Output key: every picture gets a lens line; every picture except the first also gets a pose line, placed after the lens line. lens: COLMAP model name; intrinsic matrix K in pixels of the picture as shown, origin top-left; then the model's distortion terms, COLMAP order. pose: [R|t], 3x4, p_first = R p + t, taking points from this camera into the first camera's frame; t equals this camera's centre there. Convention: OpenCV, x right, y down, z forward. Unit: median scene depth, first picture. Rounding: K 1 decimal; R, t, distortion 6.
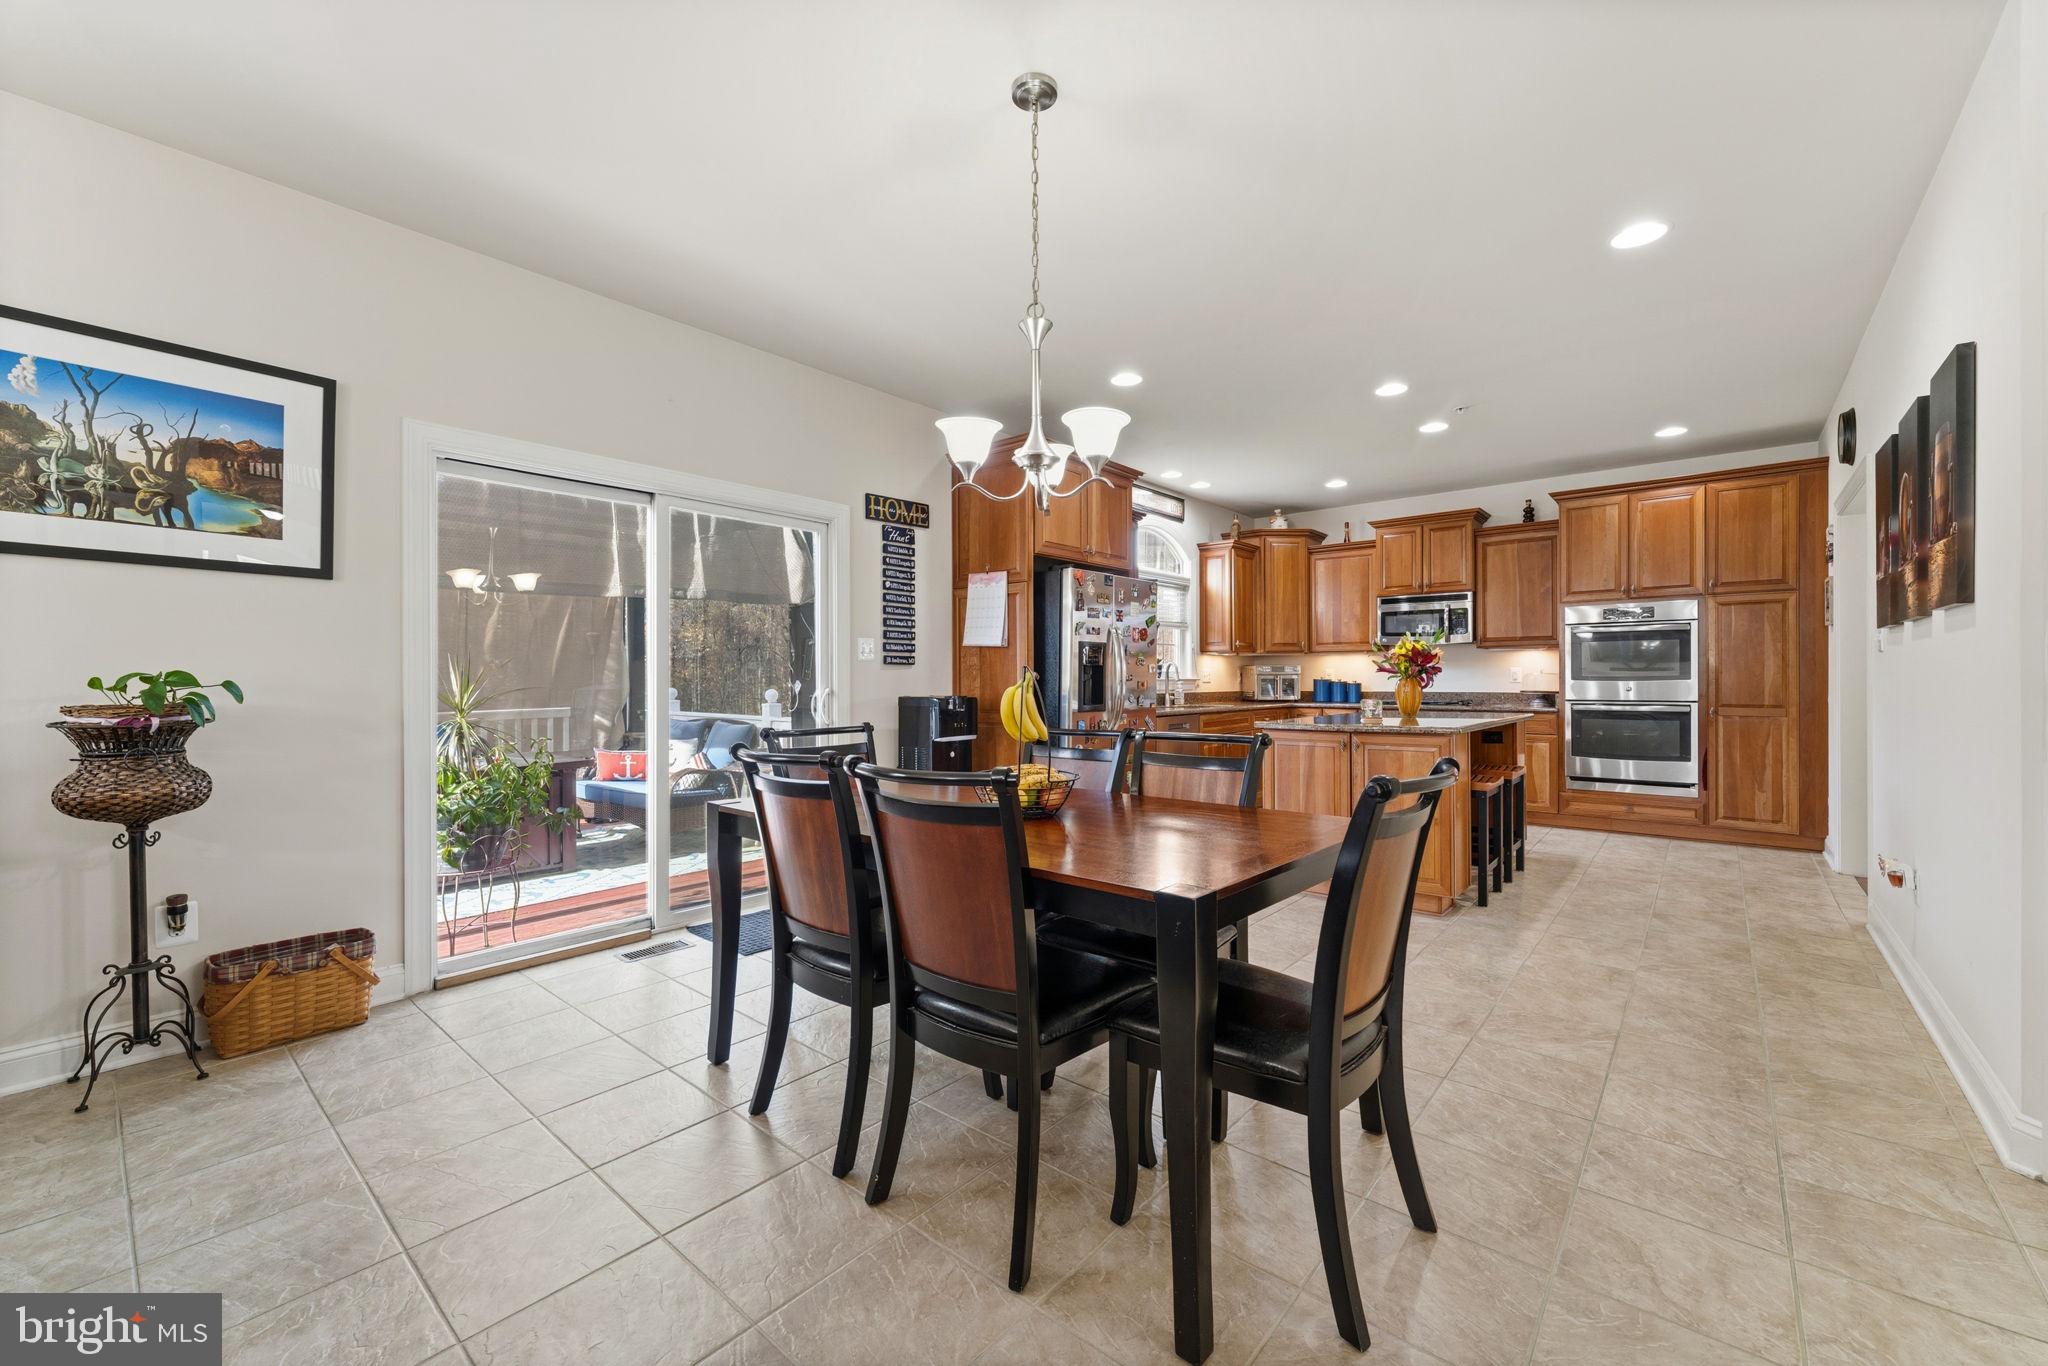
lens RADIAL K [[819.6, 0, 1021.8], [0, 819.6, 683.0], [0, 0, 1]] dist [-0.000861, 0.000388]
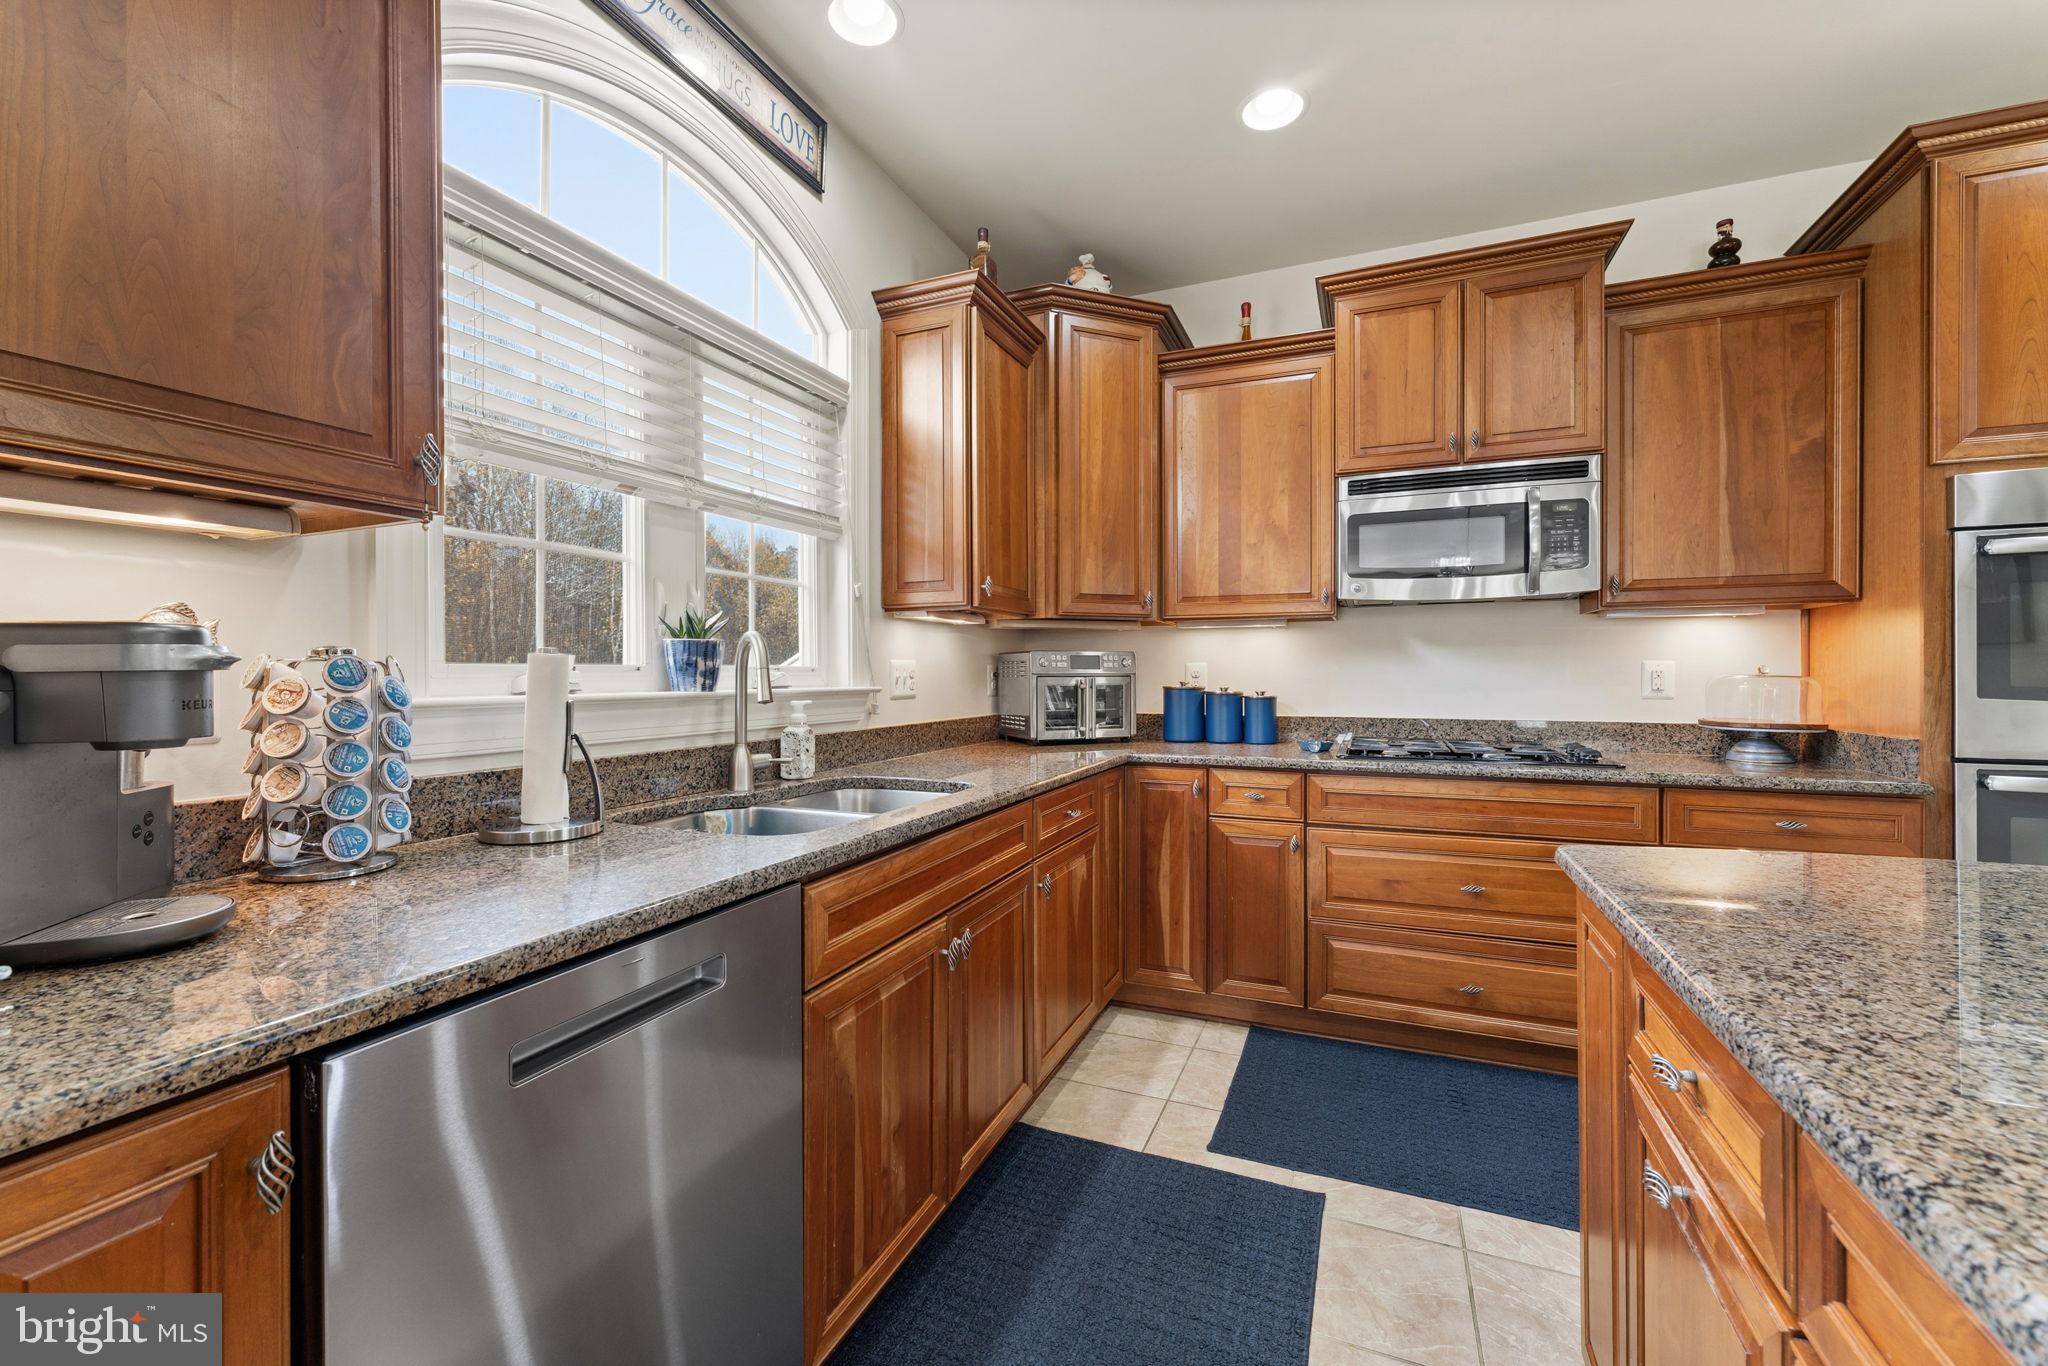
lens RADIAL K [[819.6, 0, 1025.2], [0, 819.6, 678.3], [0, 0, 1]] dist [-0.000861, 0.000388]
pose [[0.953599, 0.000226, 0.301079, 0.226088], [-0.000414, 1.000000, 0.000561, -0.012451], [-0.301079, -0.000660, 0.953599, 0.862371]]
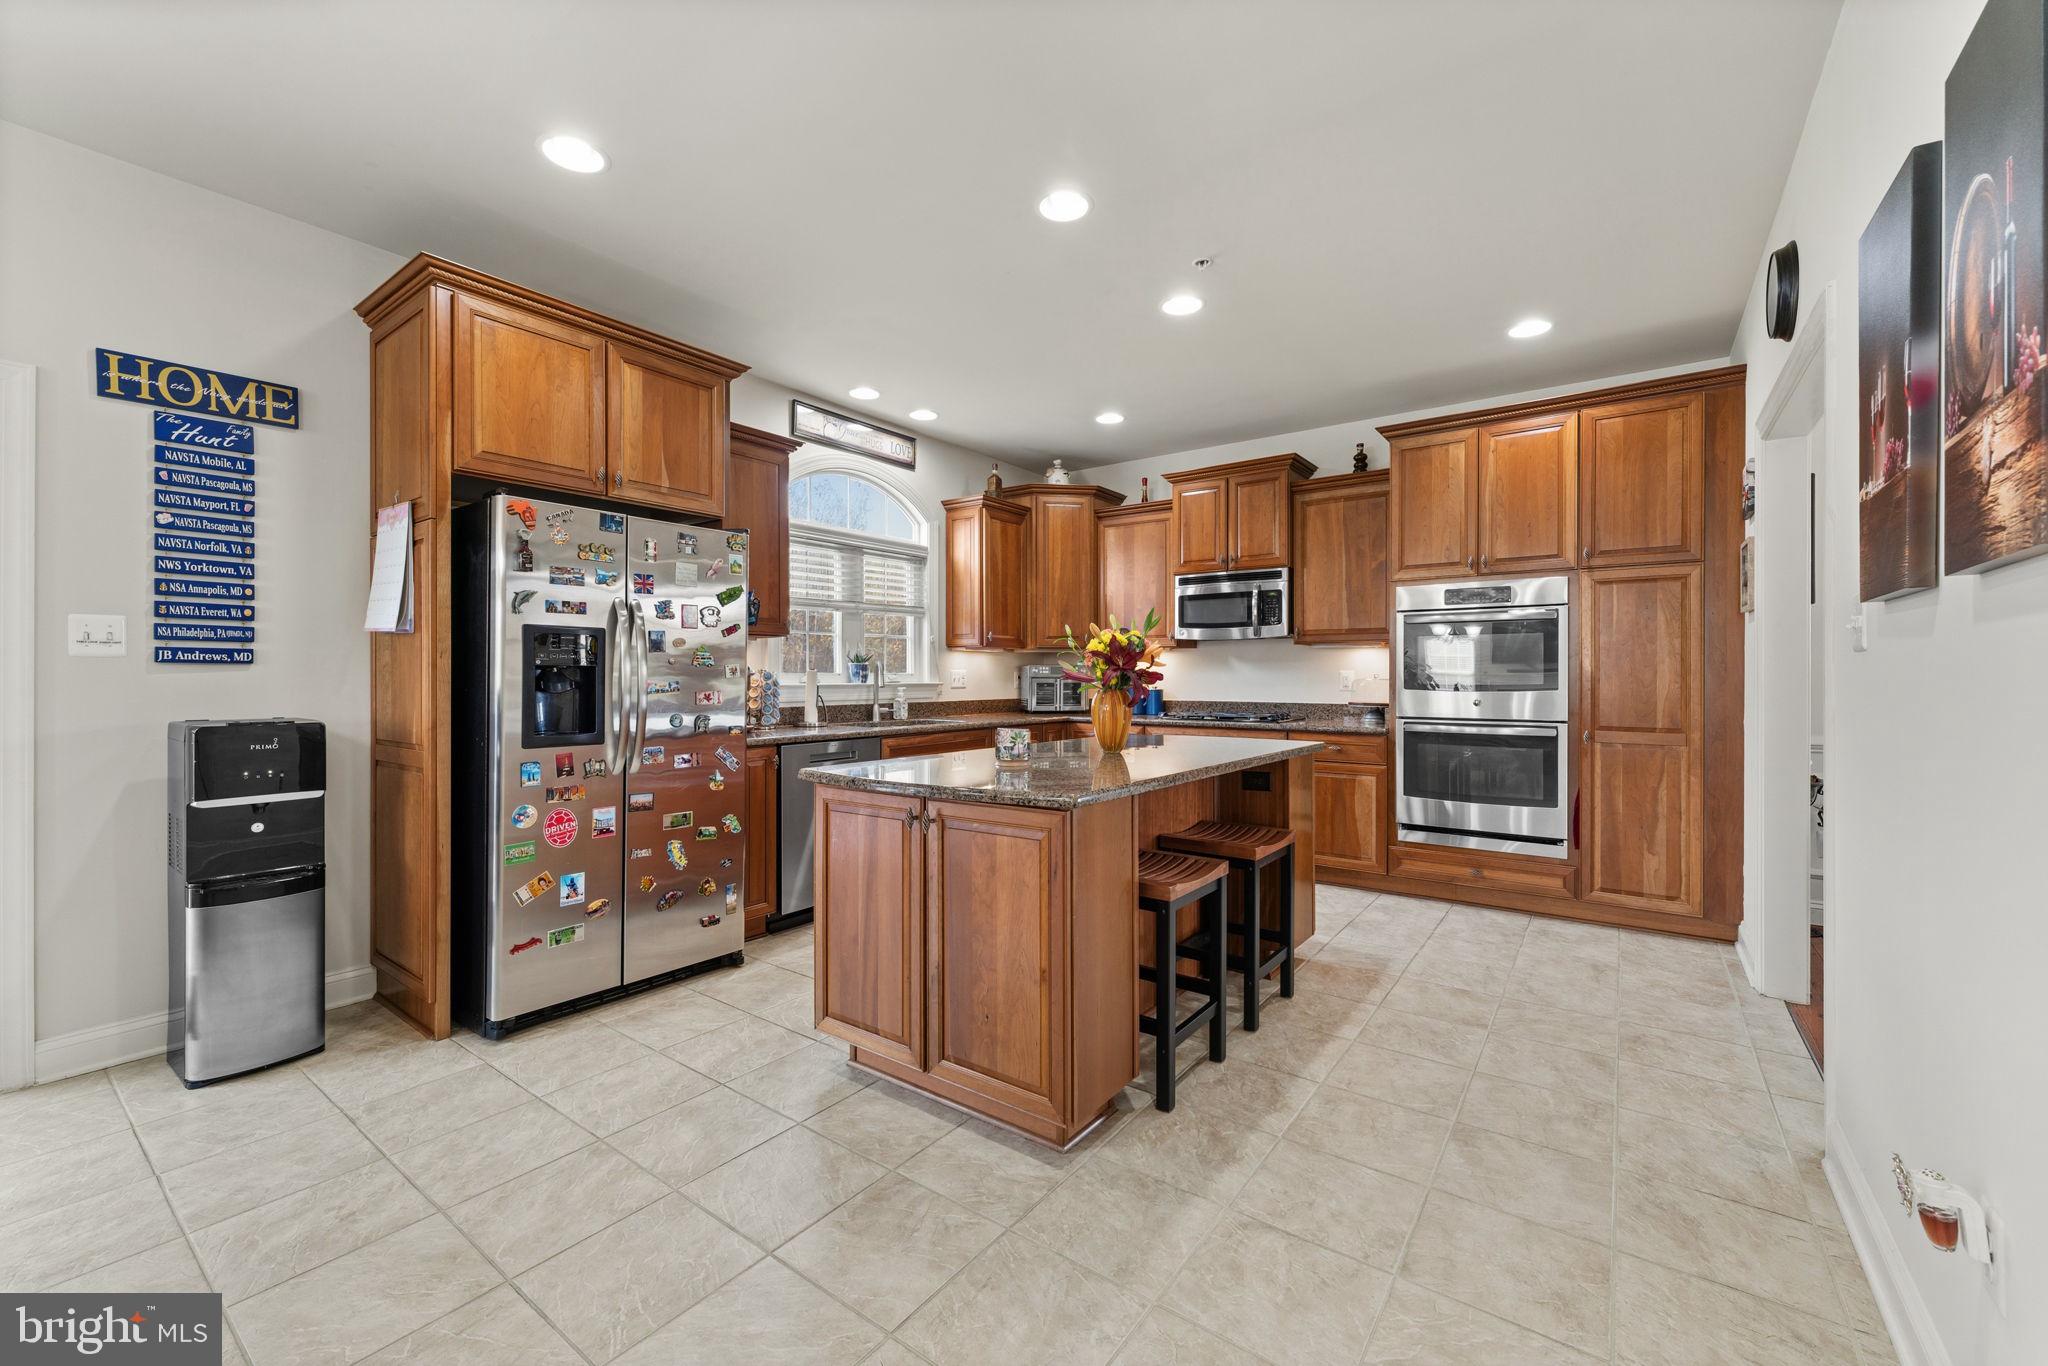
lens RADIAL K [[819.6, 0, 1028.6], [0, 819.6, 679.9], [0, 0, 1]] dist [-0.000861, 0.000388]
pose [[0.997384, 0.003897, 0.072182, 0.314908], [-0.003934, 0.999992, 0.000369, -0.011514], [-0.072180, -0.000652, 0.997391, 0.335013]]
